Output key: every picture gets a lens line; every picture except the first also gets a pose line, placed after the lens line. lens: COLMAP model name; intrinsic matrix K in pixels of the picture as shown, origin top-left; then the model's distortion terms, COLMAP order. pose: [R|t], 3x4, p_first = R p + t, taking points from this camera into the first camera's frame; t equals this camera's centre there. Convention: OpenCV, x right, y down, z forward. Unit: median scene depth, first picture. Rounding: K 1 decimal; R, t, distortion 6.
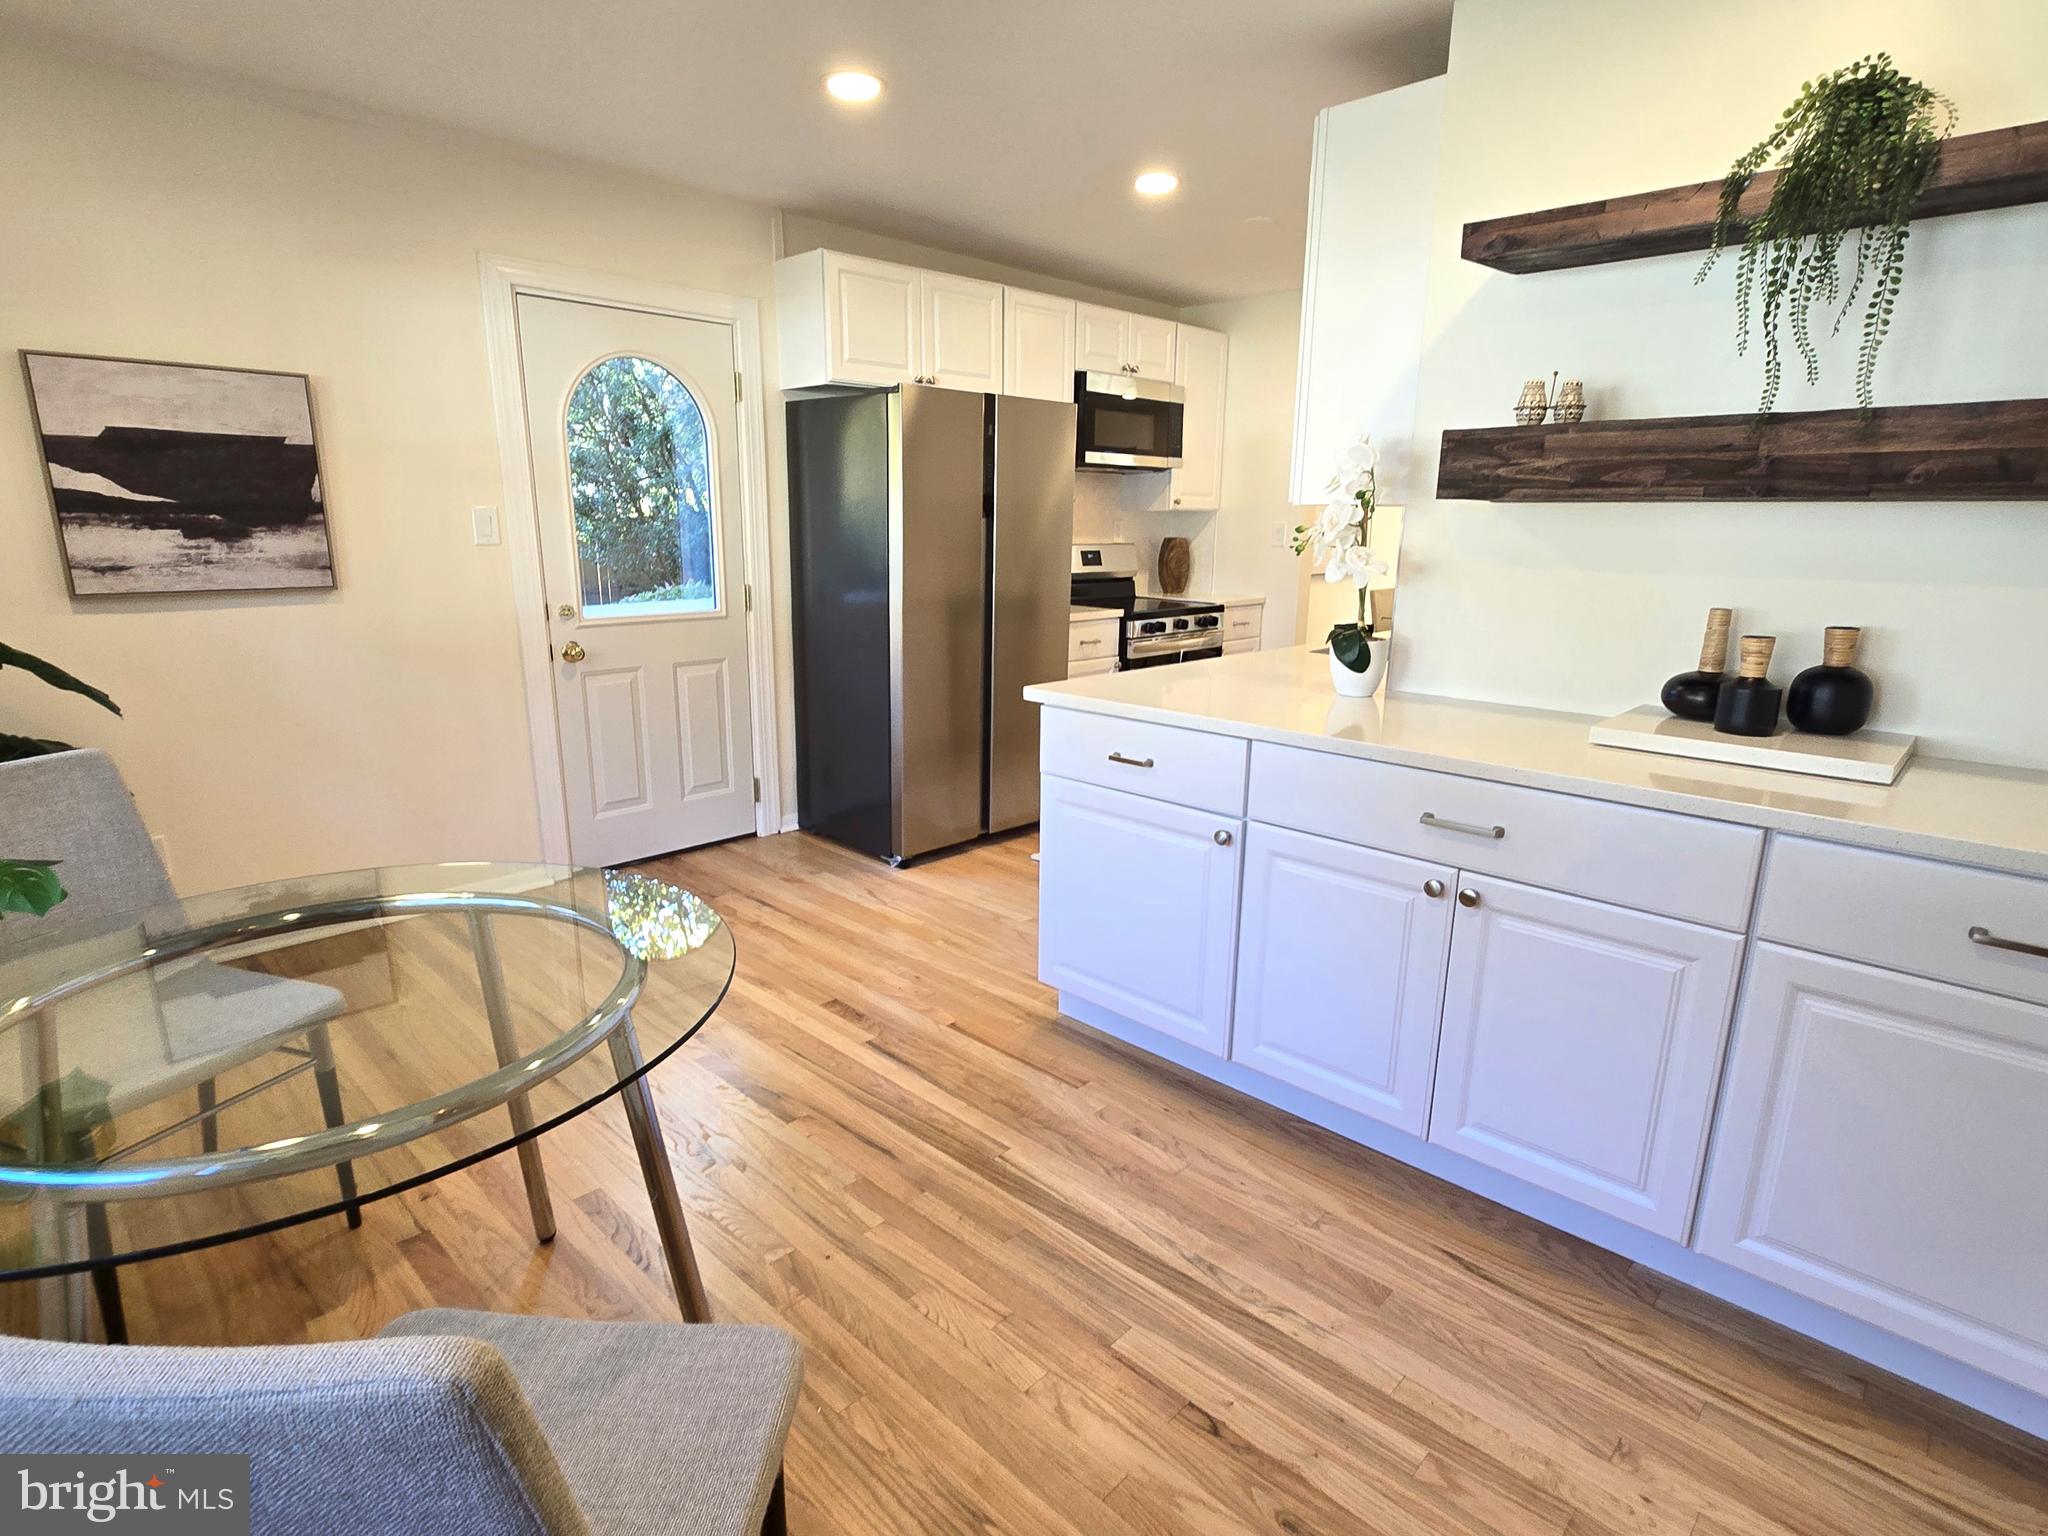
lens RADIAL K [[1072.3, 0, 1023.3], [0, 1072.3, 773.7], [0, 0, 1]] dist [-0.000072, 0.000412]
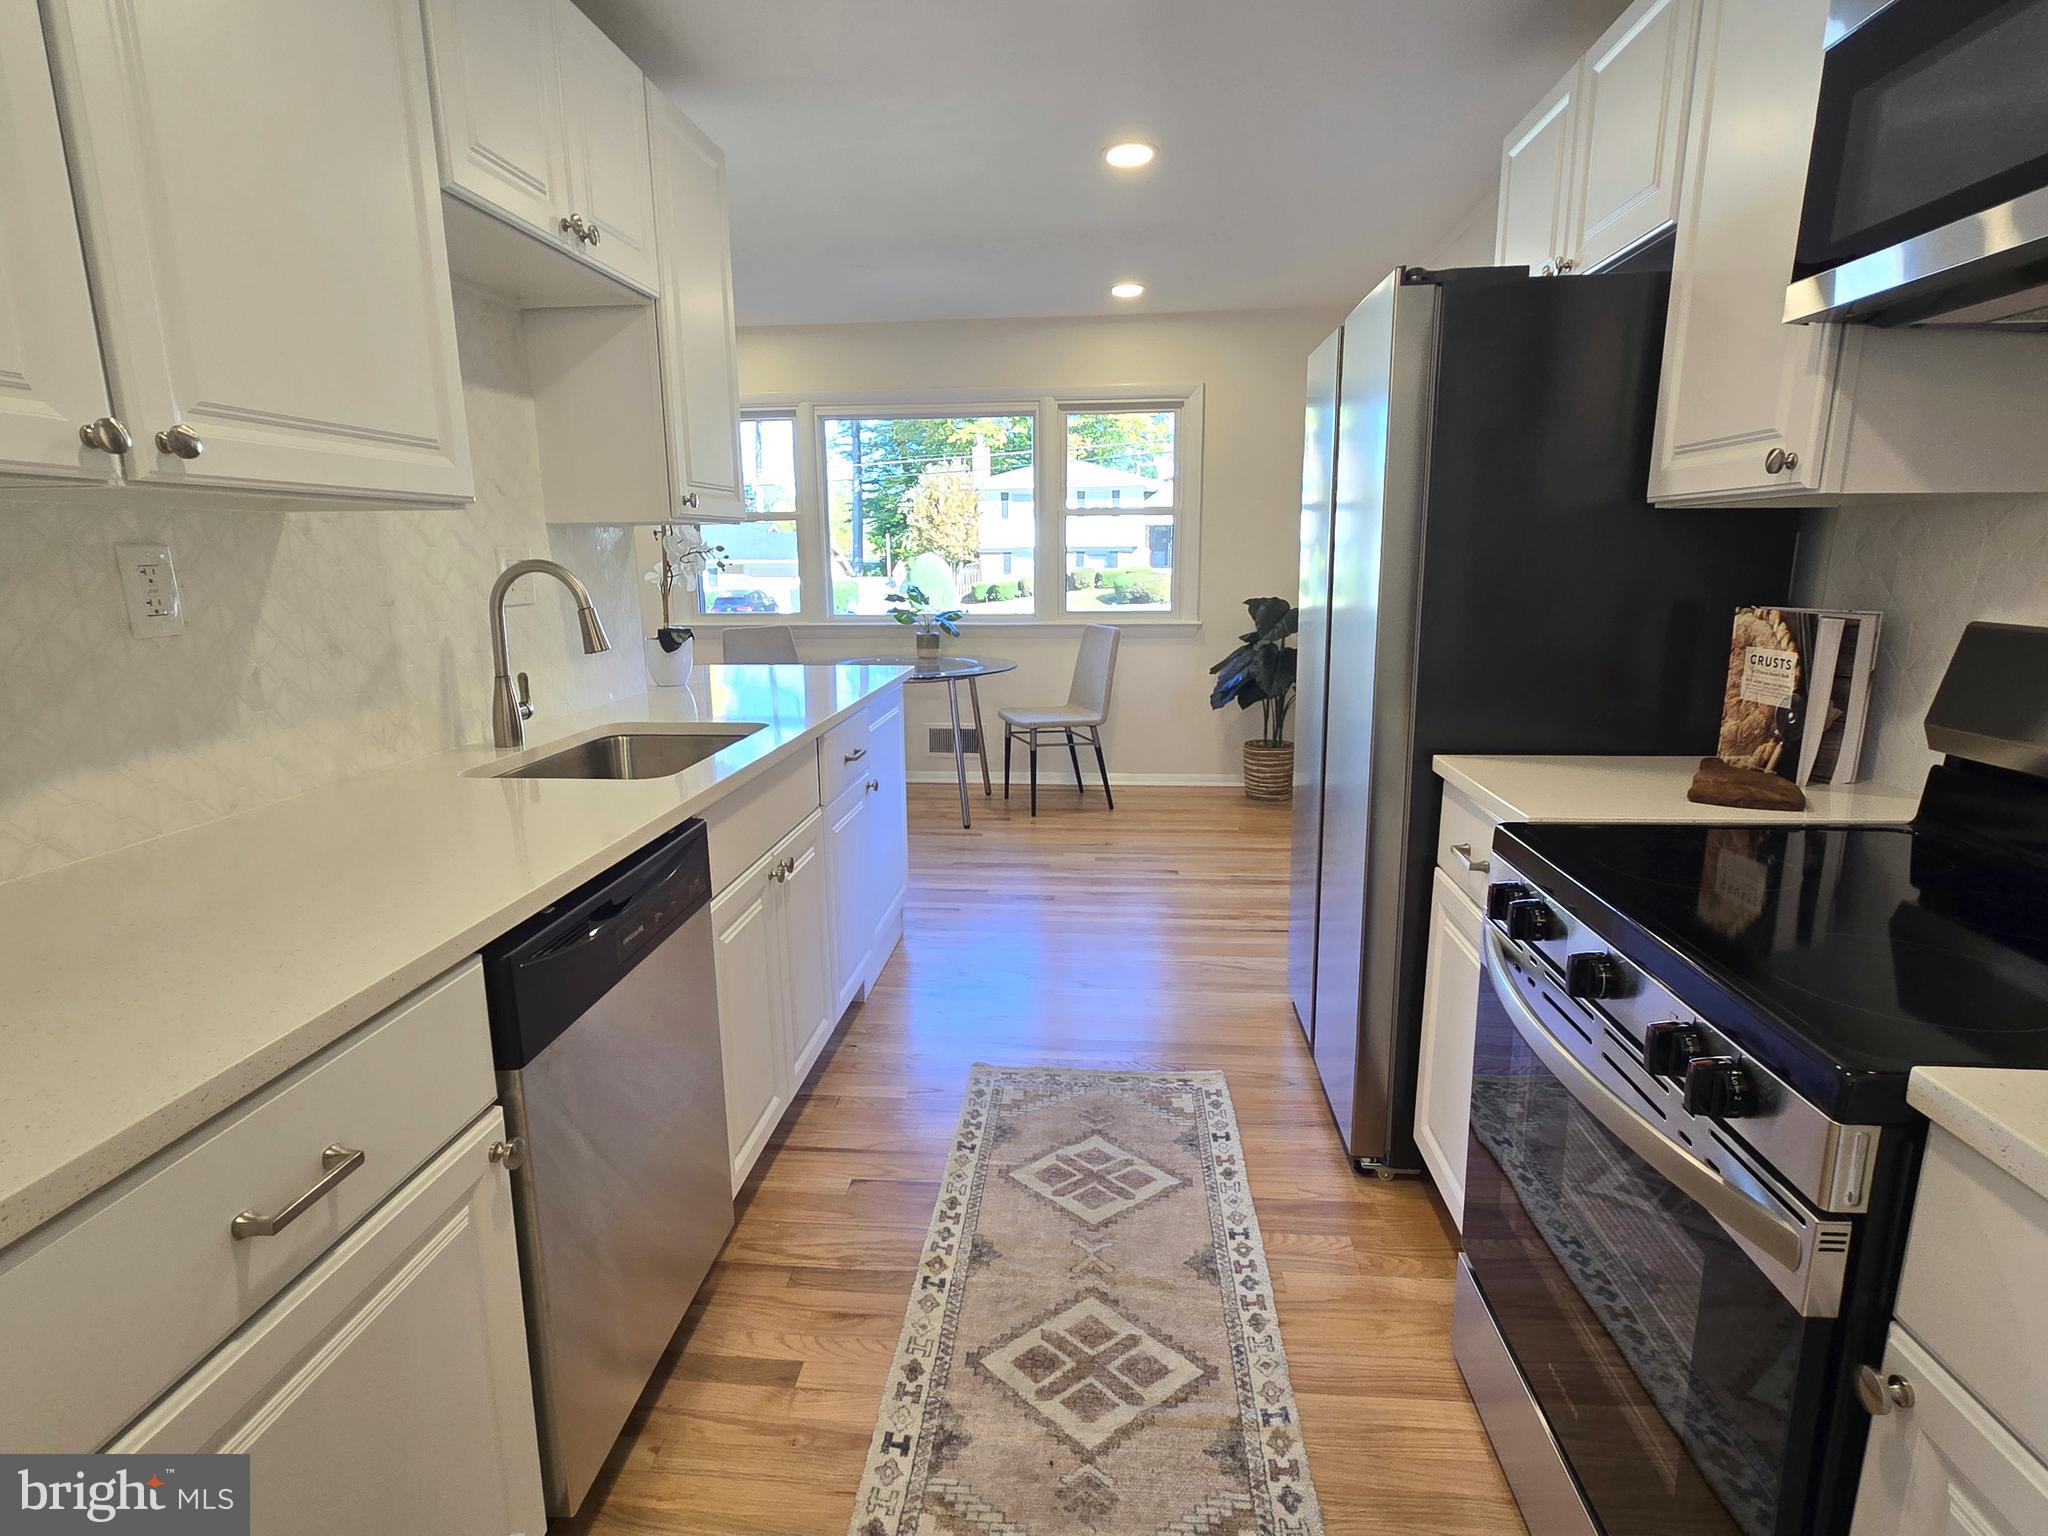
lens RADIAL K [[1072.3, 0, 1017.3], [0, 1072.3, 783.0], [0, 0, 1]] dist [-0.000072, 0.000412]
pose [[-0.774257, 0.136490, -0.617978, 0.738656], [-0.144458, 0.912574, 0.382546, -0.474279], [0.616164, 0.385461, -0.686849, 2.038886]]
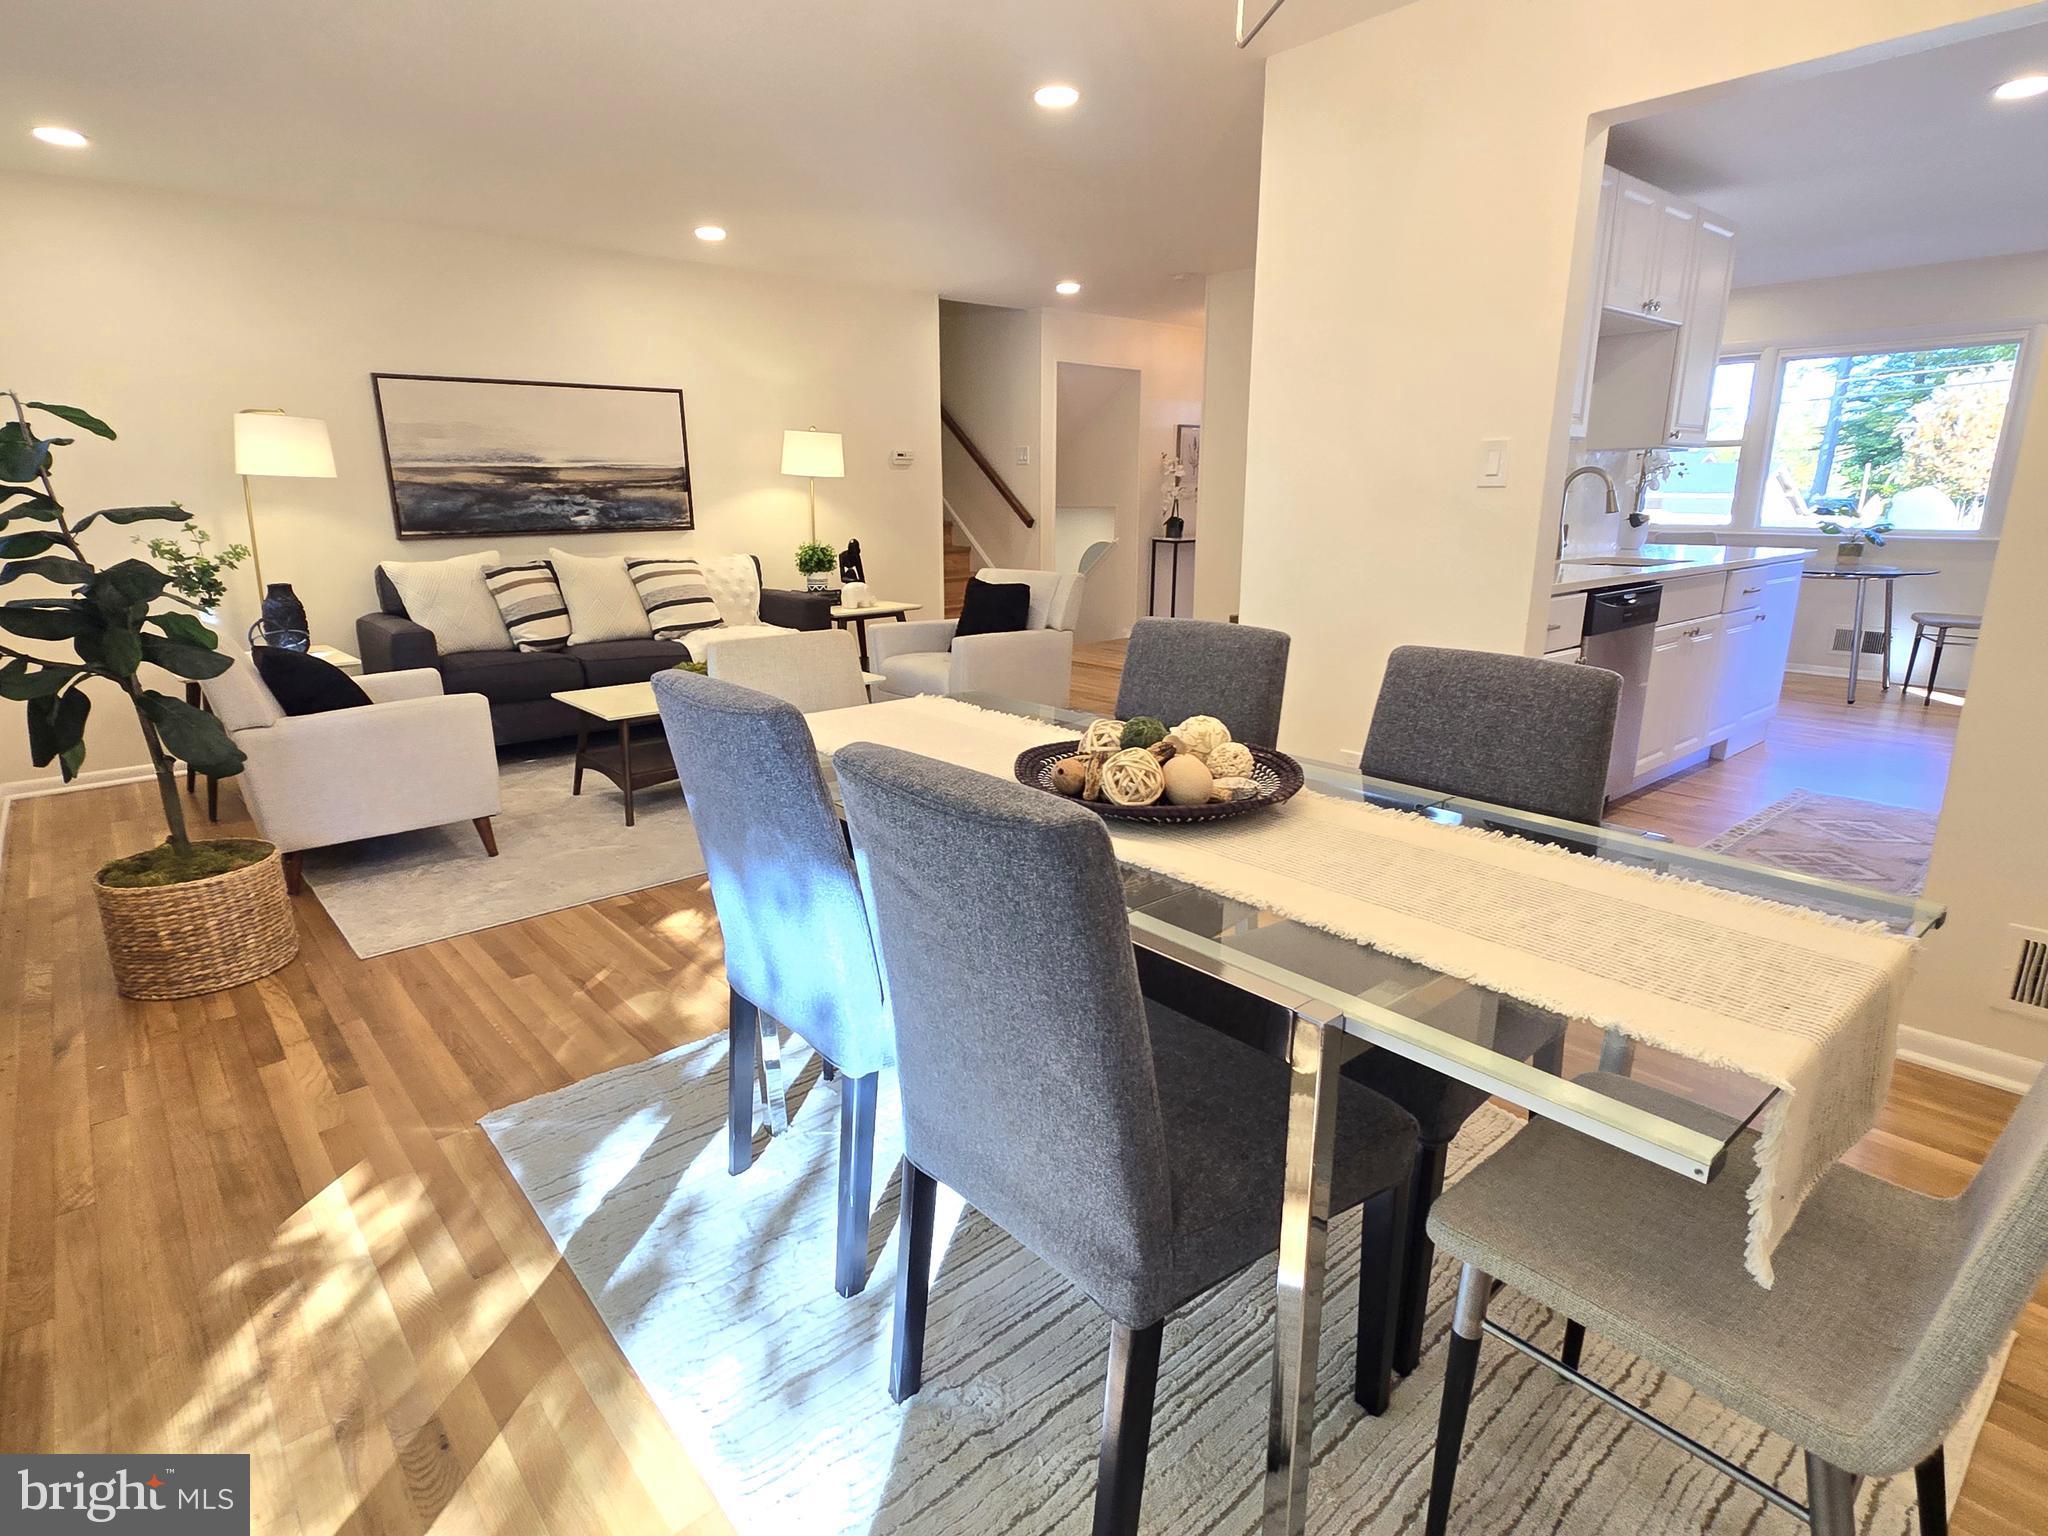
lens RADIAL K [[1072.3, 0, 1034.3], [0, 1072.3, 767.0], [0, 0, 1]] dist [-0.000072, 0.000412]
pose [[-0.997071, -0.023711, 0.072706, 1.211267], [0.013662, 0.880195, 0.474415, -0.650902], [-0.075245, 0.474019, -0.877294, 2.916442]]
